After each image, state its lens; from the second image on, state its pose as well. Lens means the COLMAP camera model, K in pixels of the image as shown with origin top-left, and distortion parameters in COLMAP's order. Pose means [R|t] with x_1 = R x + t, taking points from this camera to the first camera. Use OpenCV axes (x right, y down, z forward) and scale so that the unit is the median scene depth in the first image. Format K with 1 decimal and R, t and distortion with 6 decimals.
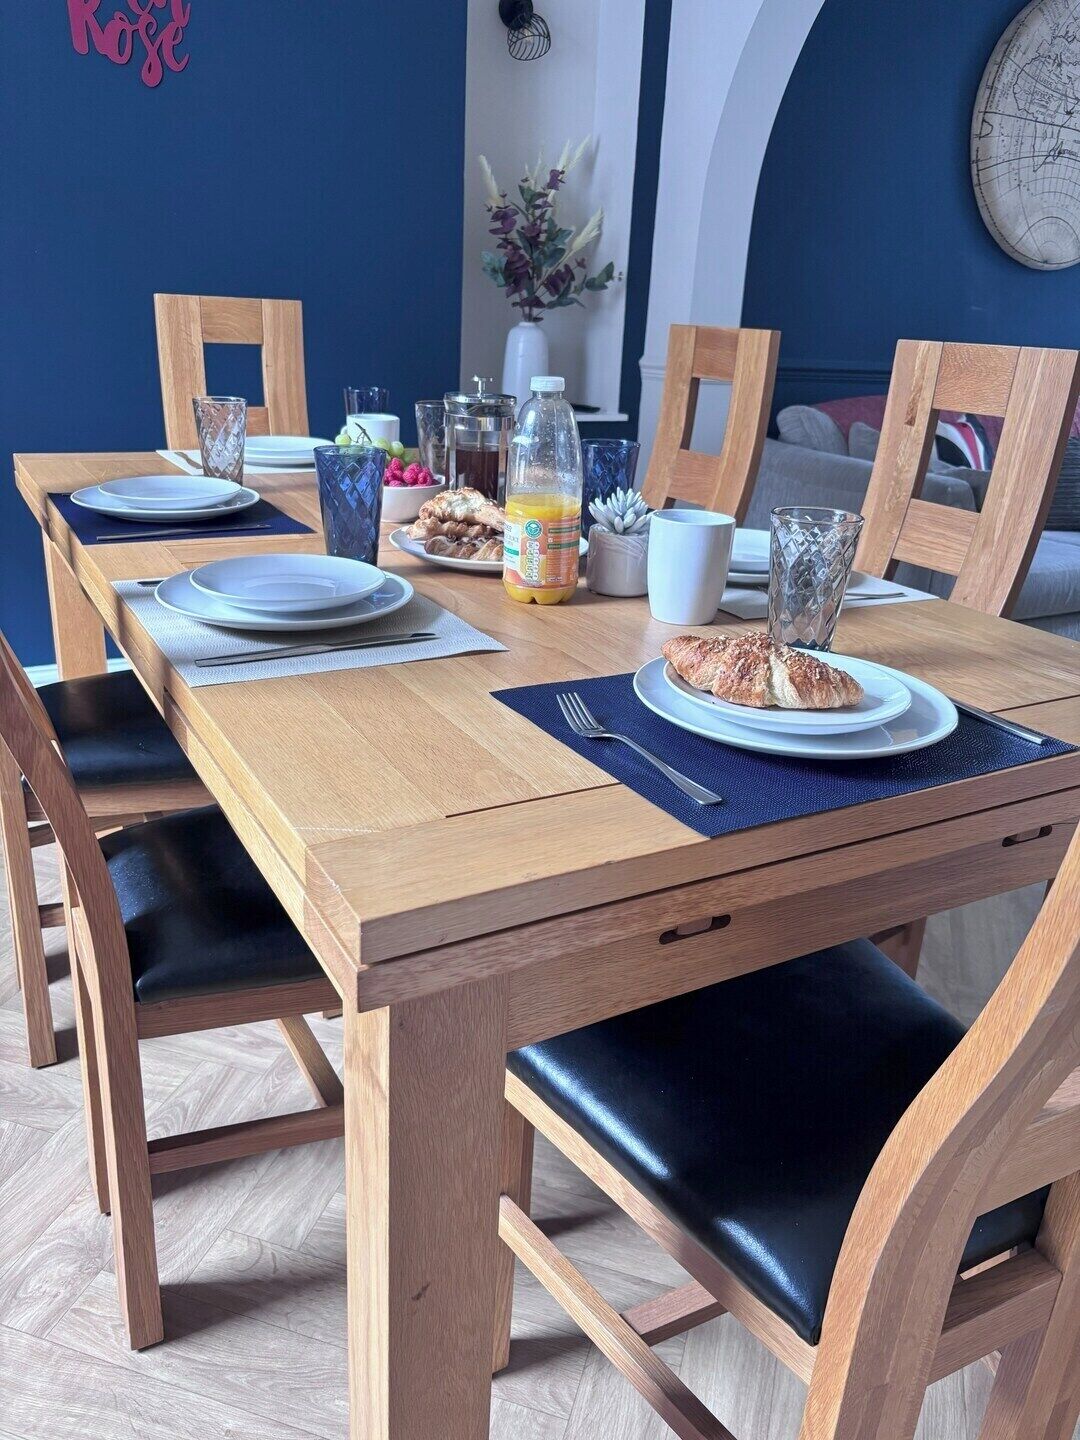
lens RADIAL K [[1091.3, 0, 540.0], [0, 1091.3, 720.0], [0, 0, 1]] dist [0.005743, -0.003799]
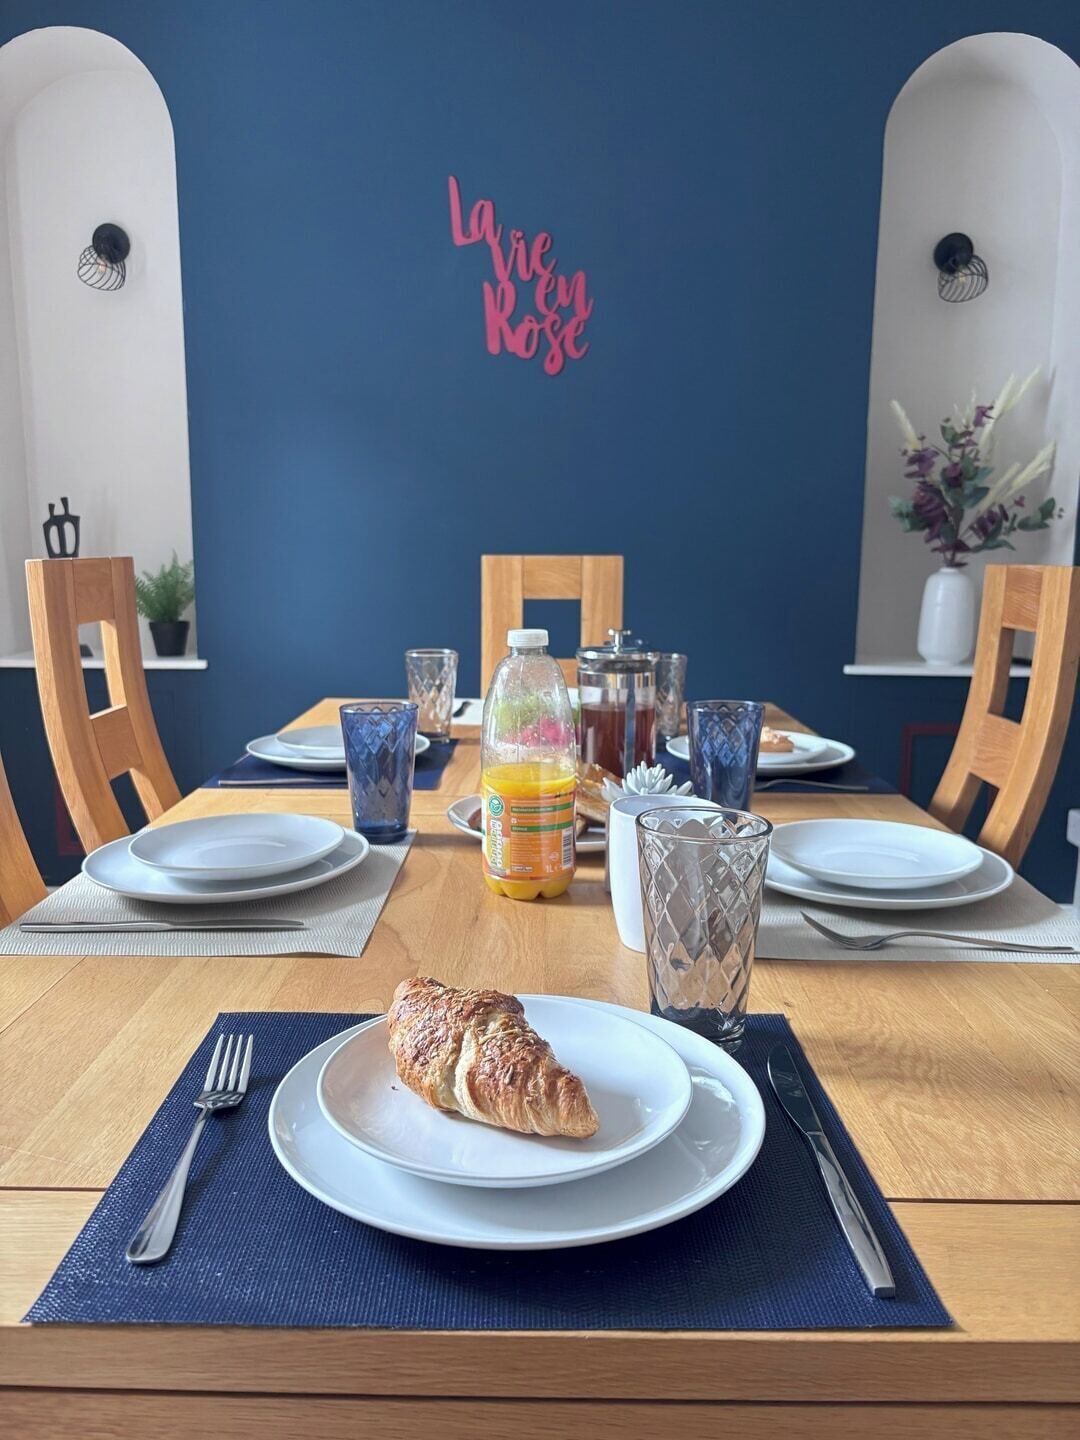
lens RADIAL K [[1074.5, 0, 543.4], [0, 1074.5, 732.0], [0, 0, 1]] dist [0.220826, -0.425947]
pose [[0.873077, 0.042882, -0.485693, 0.396204], [-0.143146, 0.974772, -0.171255, -0.090007], [0.466096, 0.219044, 0.857190, 0.289866]]
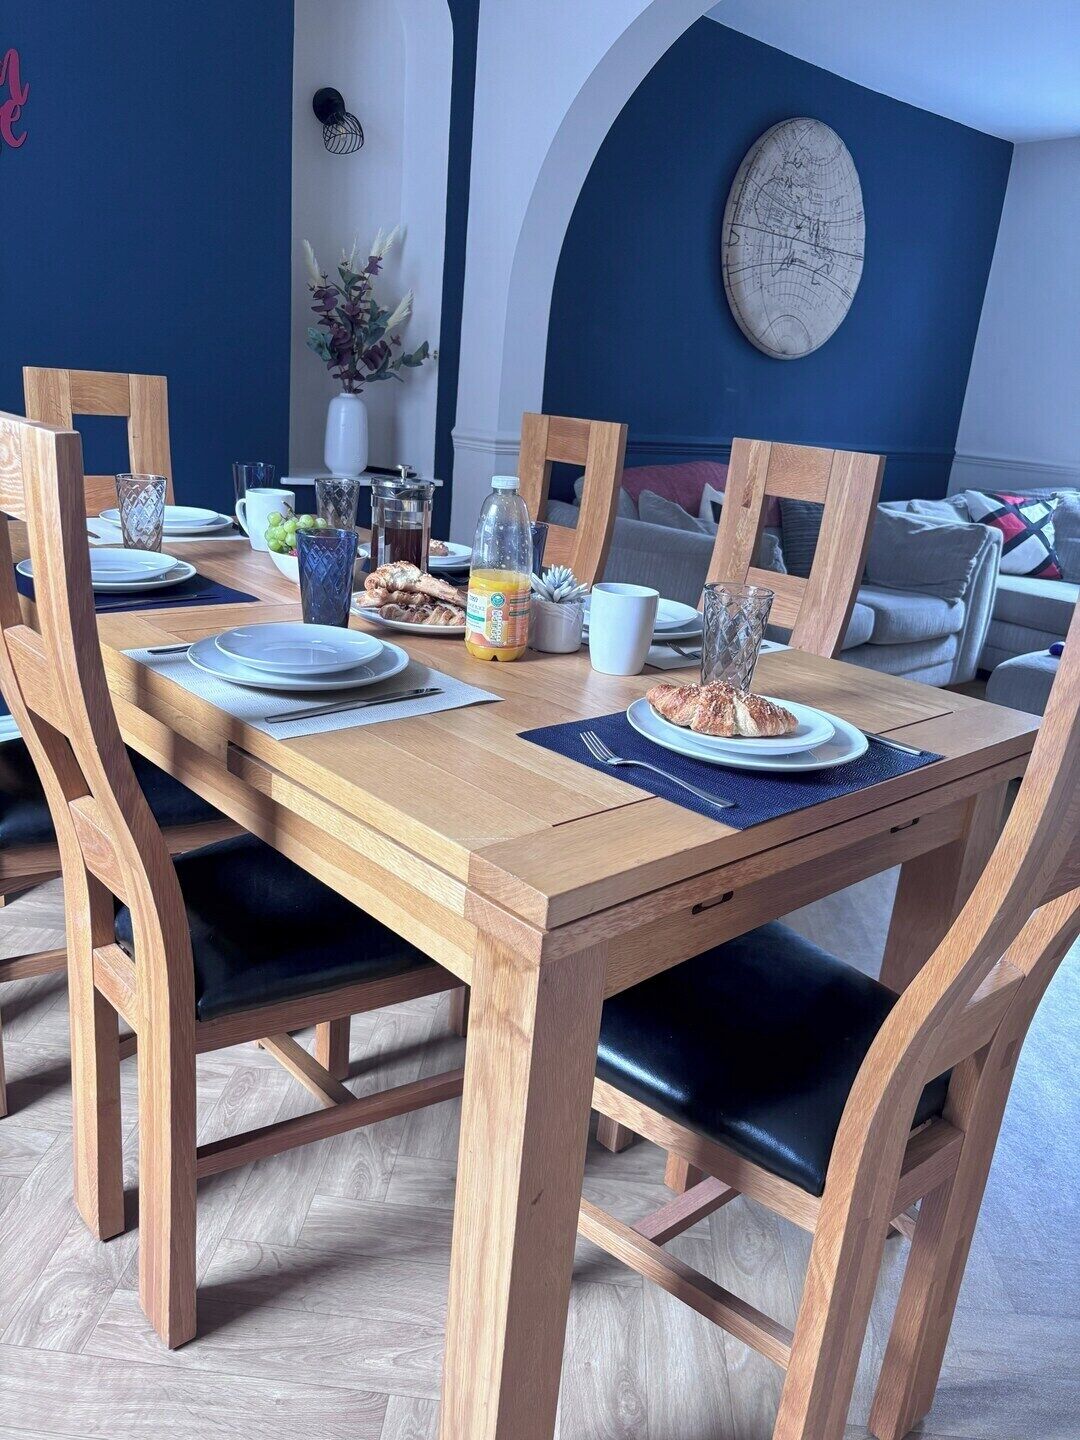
lens RADIAL K [[1085.0, 0, 540.0], [0, 1085.0, 720.0], [0, 0, 1]] dist [0.009287, -0.003183]
pose [[0.973400, -0.037340, 0.226050, -0.224703], [0.046662, 0.998261, -0.036035, 0.003405], [-0.224311, 0.045624, 0.973449, -0.166671]]
